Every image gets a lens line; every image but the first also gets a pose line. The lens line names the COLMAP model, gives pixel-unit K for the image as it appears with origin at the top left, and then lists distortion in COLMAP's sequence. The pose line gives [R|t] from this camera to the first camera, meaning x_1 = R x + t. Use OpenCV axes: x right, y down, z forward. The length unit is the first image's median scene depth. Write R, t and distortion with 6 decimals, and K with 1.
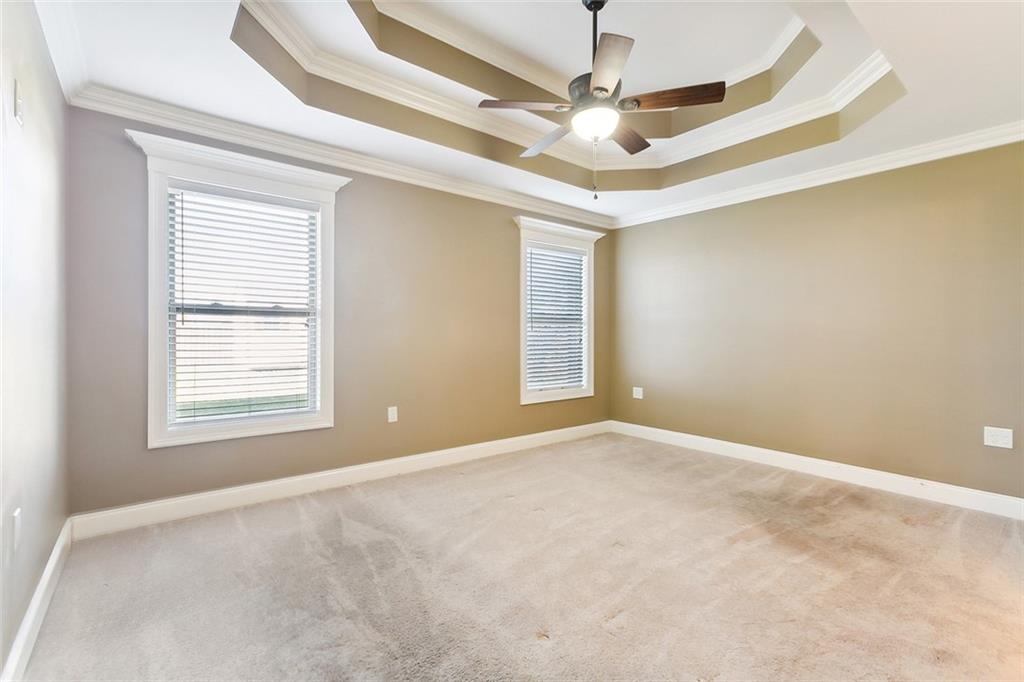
lens RADIAL K [[462.4, 0, 518.4], [0, 462.4, 337.4], [0, 0, 1]] dist [0.001501, -0.000217]
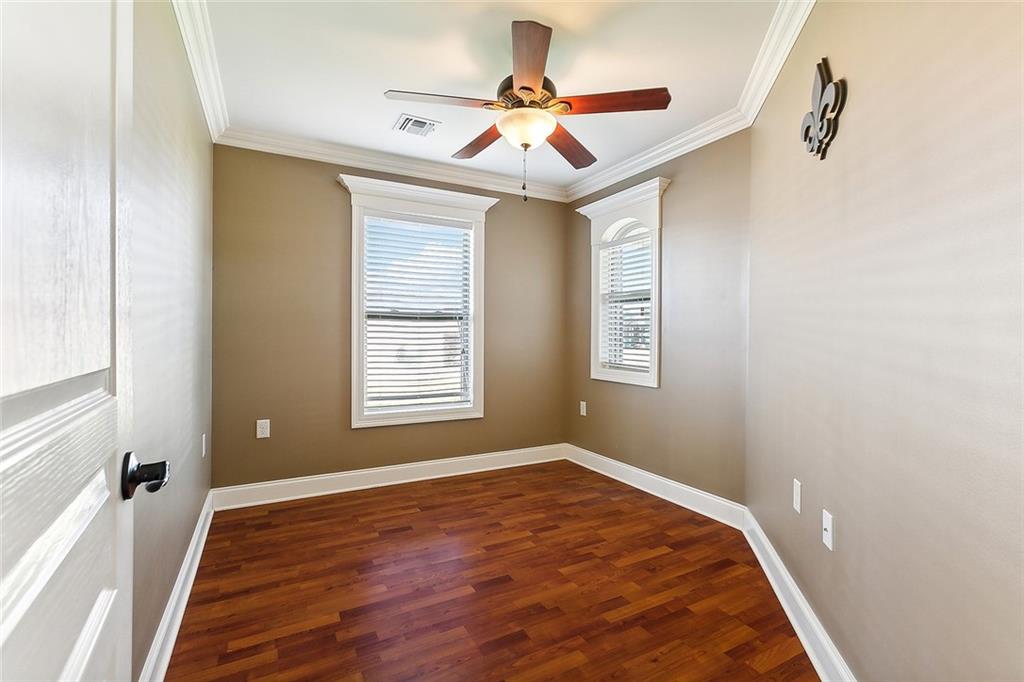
lens RADIAL K [[462.4, 0, 493.1], [0, 462.4, 336.3], [0, 0, 1]] dist [0.001501, -0.000217]
pose [[0.976186, -0.000651, -0.216936, -0.130625], [-0.000355, 0.999989, -0.004595, -0.001523], [0.216936, 0.004563, 0.976175, -0.107926]]
